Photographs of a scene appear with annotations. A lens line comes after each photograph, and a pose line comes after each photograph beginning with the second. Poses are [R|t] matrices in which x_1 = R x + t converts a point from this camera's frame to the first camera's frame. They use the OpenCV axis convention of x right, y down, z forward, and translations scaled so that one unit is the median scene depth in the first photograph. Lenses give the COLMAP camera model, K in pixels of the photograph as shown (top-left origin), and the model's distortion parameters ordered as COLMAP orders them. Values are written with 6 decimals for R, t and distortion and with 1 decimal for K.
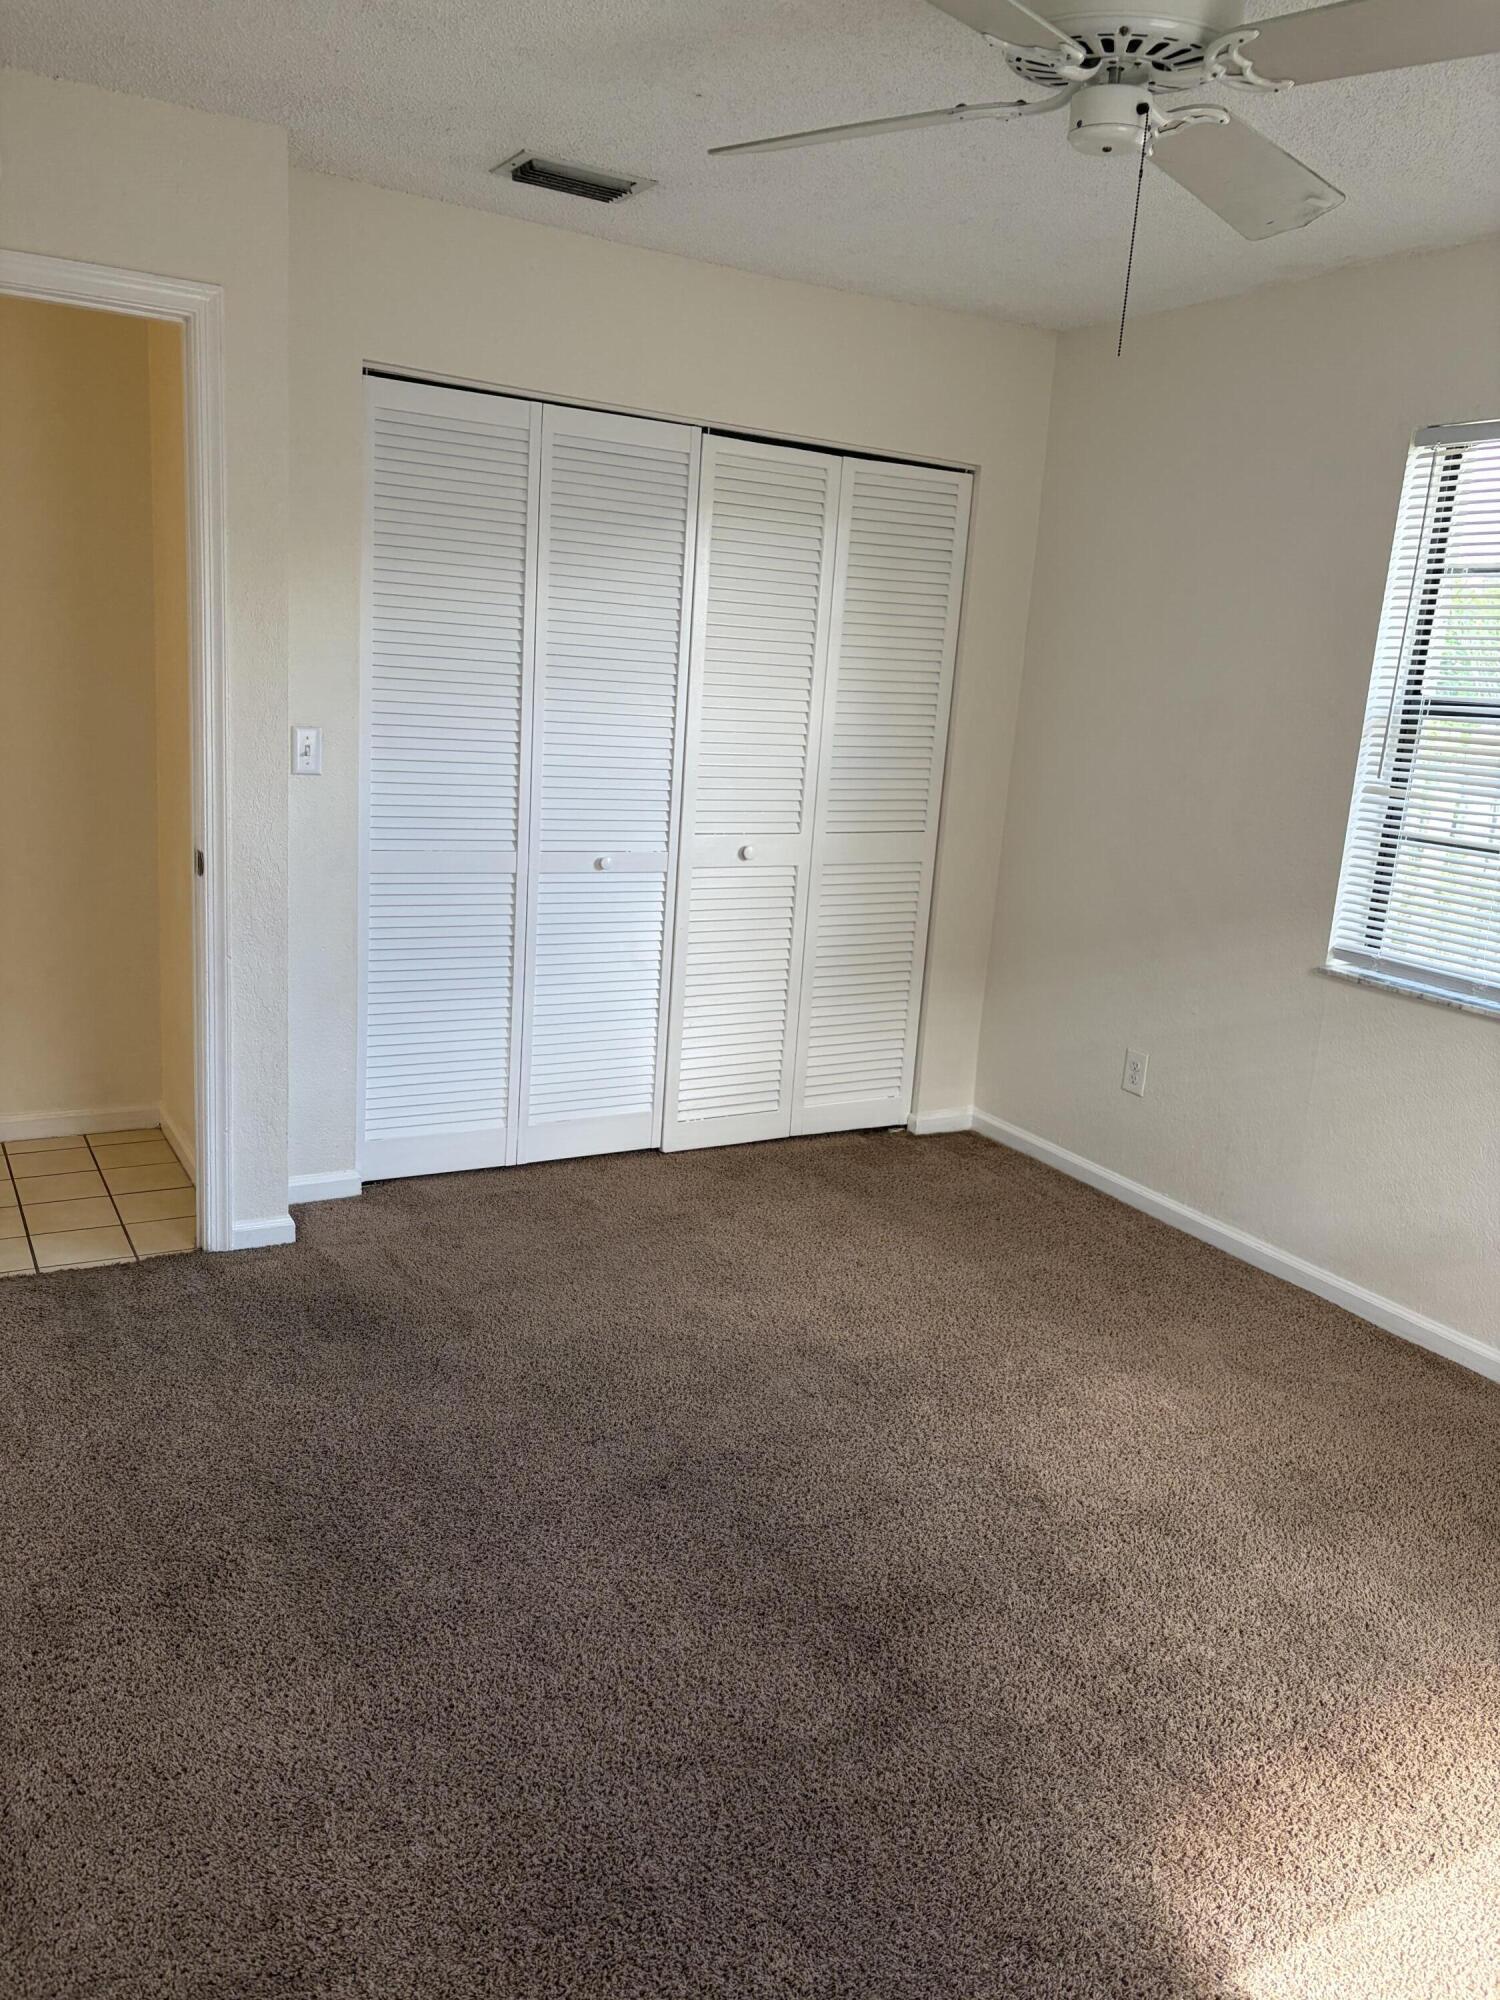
lens RADIAL K [[1504.1, 0, 738.9], [0, 1504.1, 991.2], [0, 0, 1]] dist [0.042849, -0.031730]
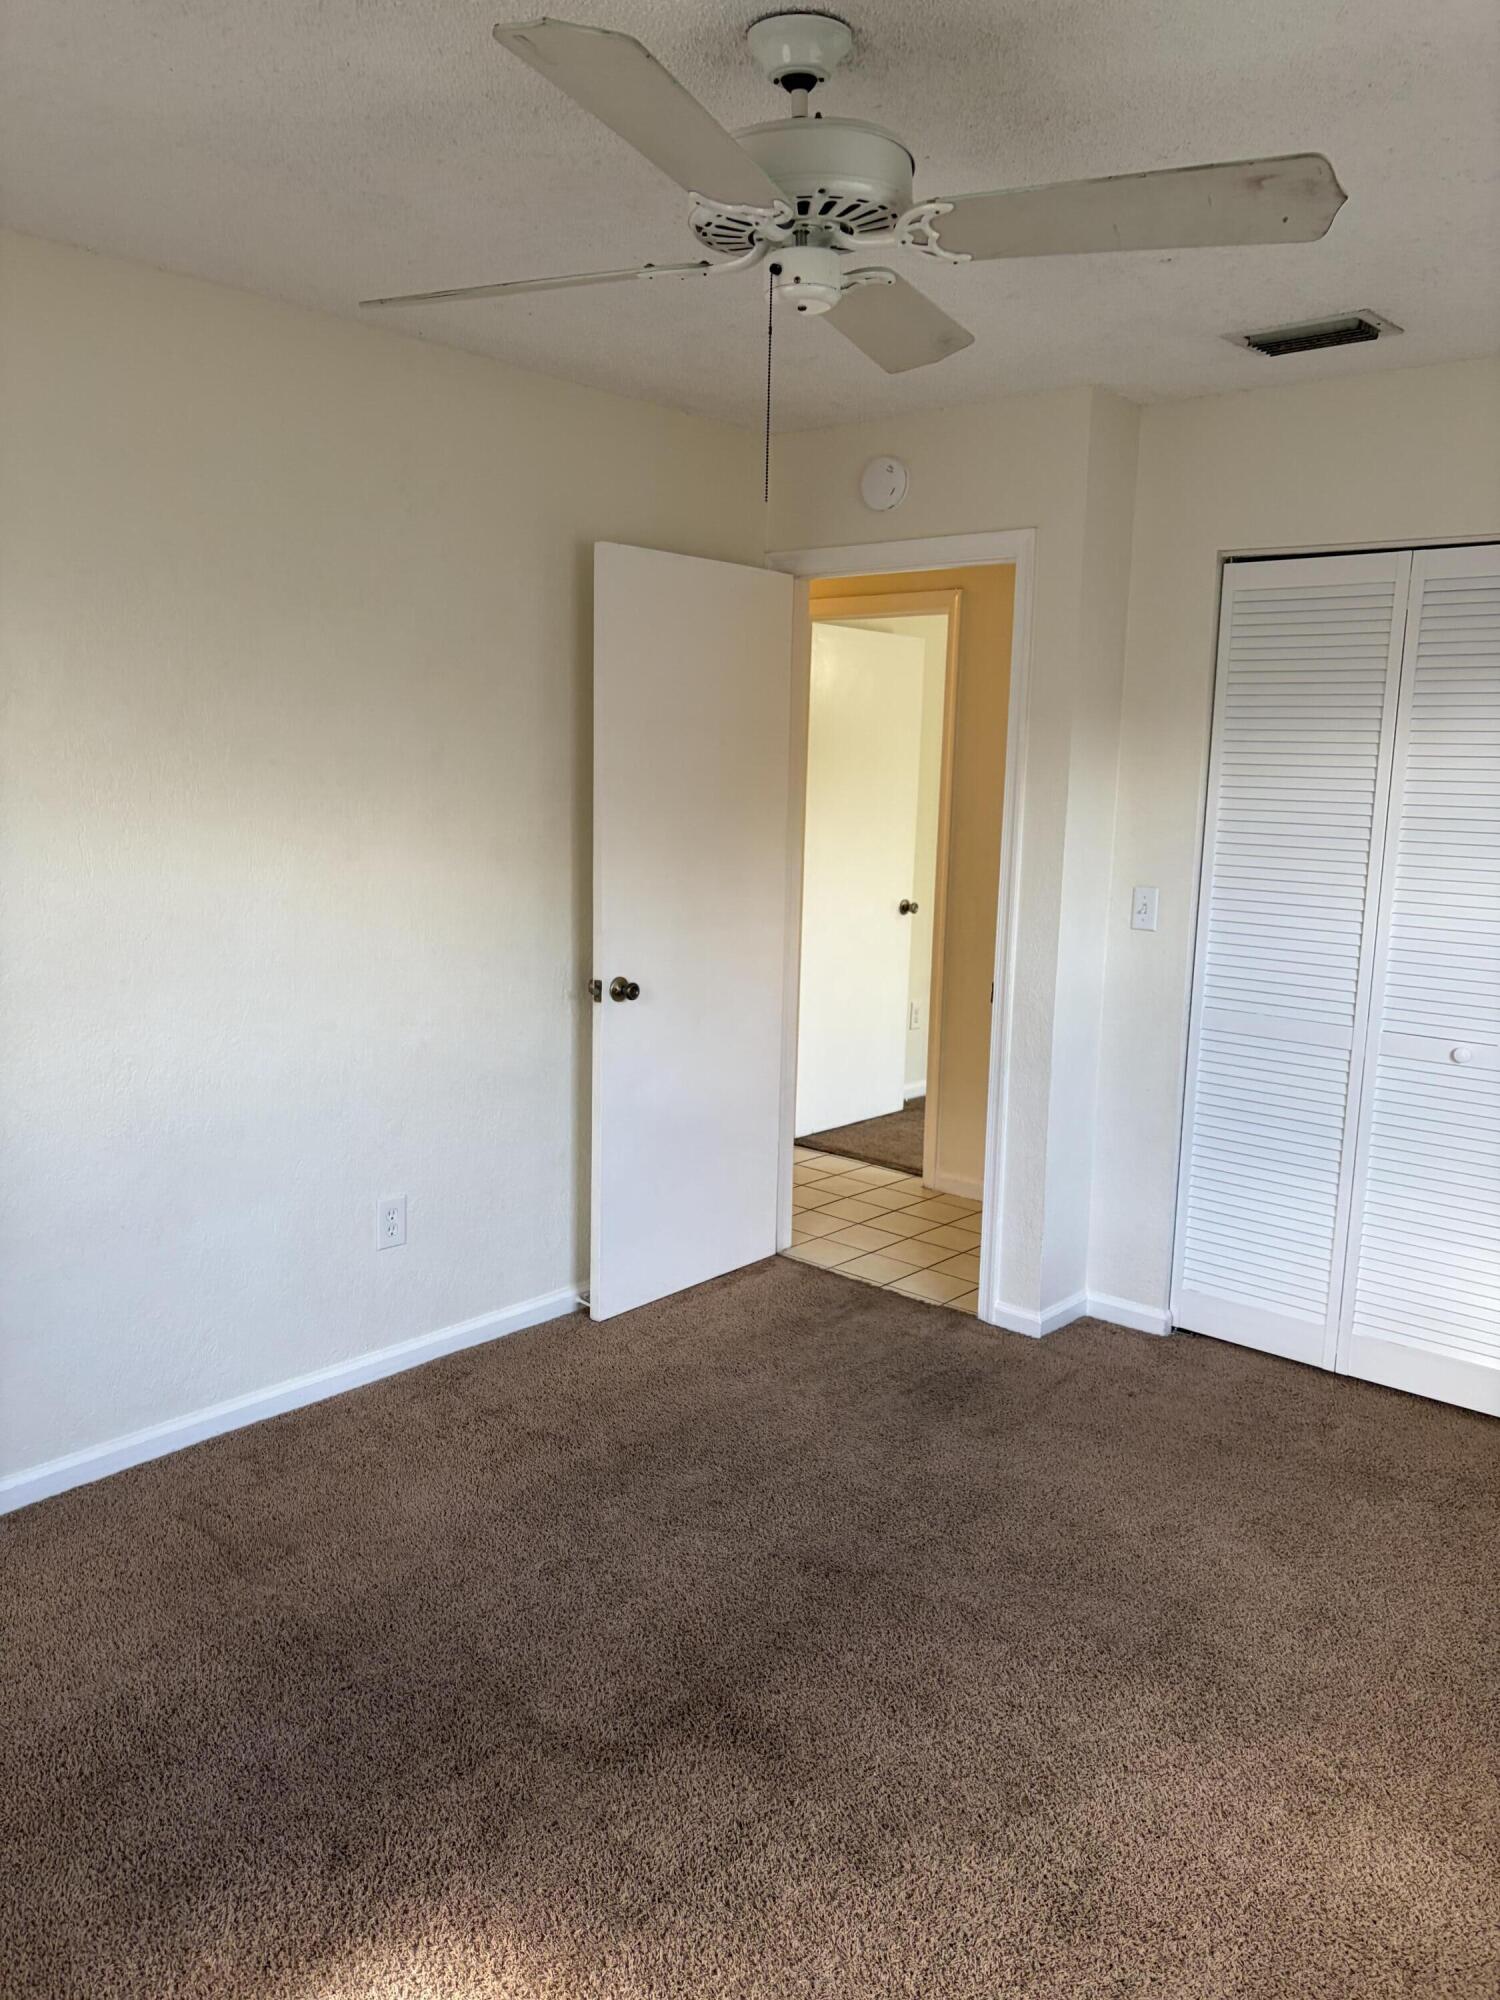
lens RADIAL K [[1504.1, 0, 738.4], [0, 1504.1, 1005.3], [0, 0, 1]] dist [0.042849, -0.031730]
pose [[0.335197, 0.099254, -0.936905, 0.677344], [-0.203271, 0.978633, 0.030950, -0.066894], [0.919959, 0.180071, 0.348210, 0.376577]]
